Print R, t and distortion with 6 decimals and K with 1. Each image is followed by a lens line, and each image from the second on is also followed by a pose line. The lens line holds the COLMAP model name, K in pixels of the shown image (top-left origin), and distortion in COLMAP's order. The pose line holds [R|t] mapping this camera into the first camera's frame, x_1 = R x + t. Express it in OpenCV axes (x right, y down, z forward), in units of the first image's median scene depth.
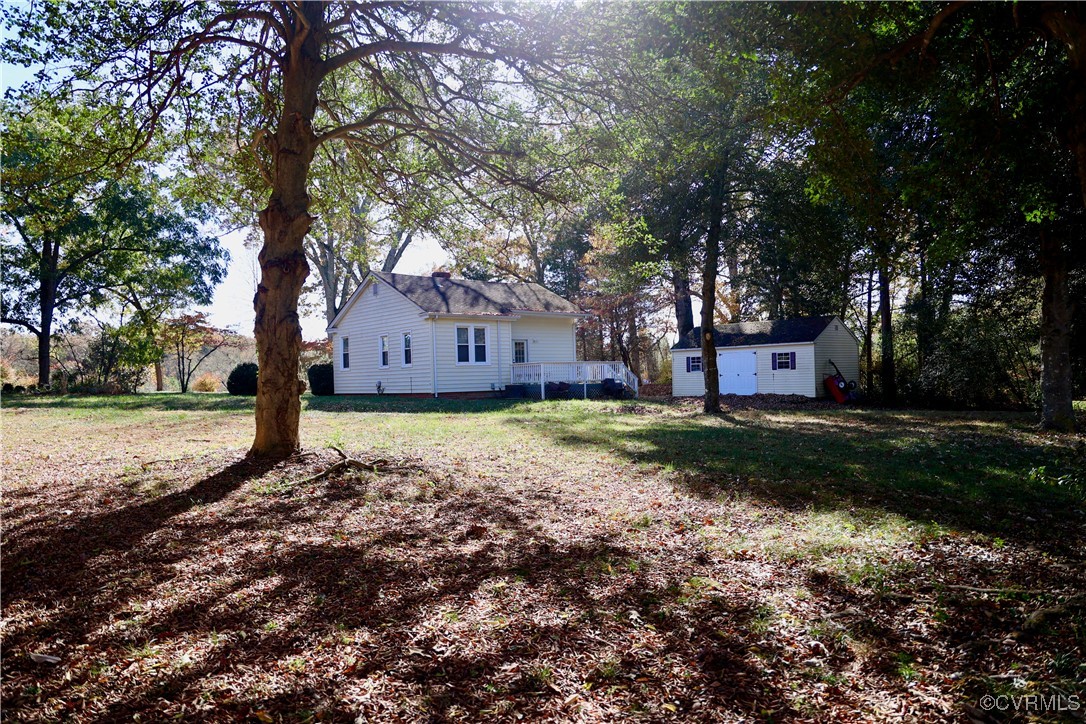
lens RADIAL K [[755.5, 0, 543.0], [0, 755.5, 362.0], [0, 0, 1]] dist [-0.103259, 0.085344]
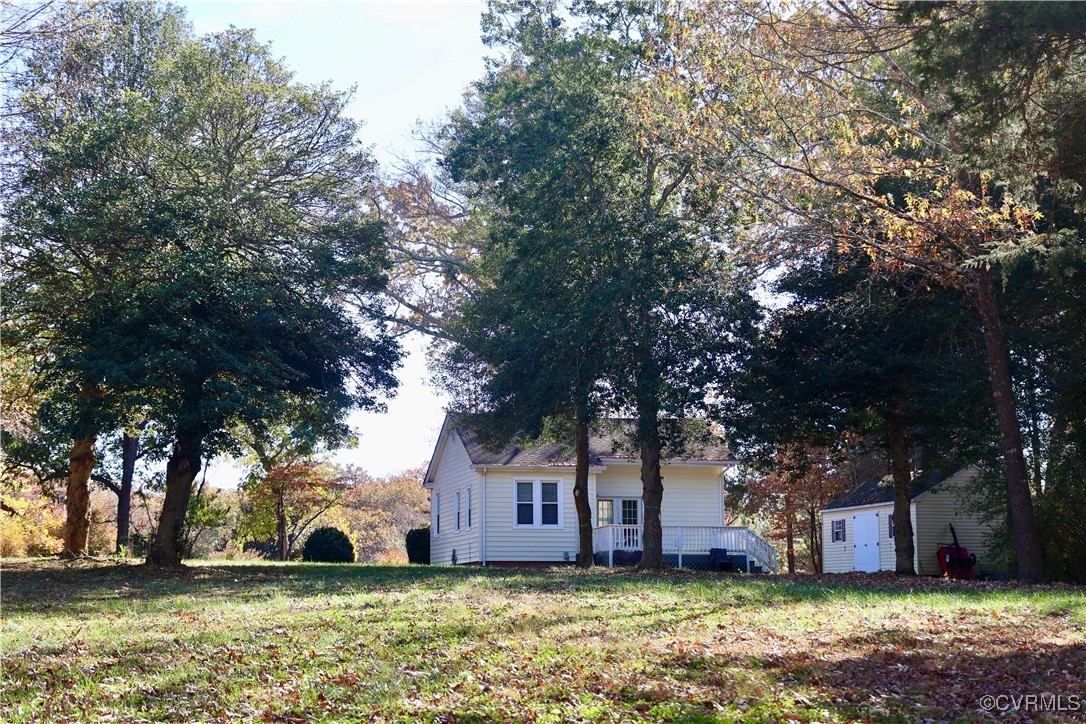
lens RADIAL K [[1807.4, 0, 533.8], [0, 1807.4, 357.8], [0, 0, 1]] dist [0.221121, 0.064696]
pose [[0.903868, -0.035053, -0.426372, 0.726387], [-0.009863, 0.994665, -0.102682, 0.021371], [0.427697, 0.097016, 0.898701, -0.752174]]
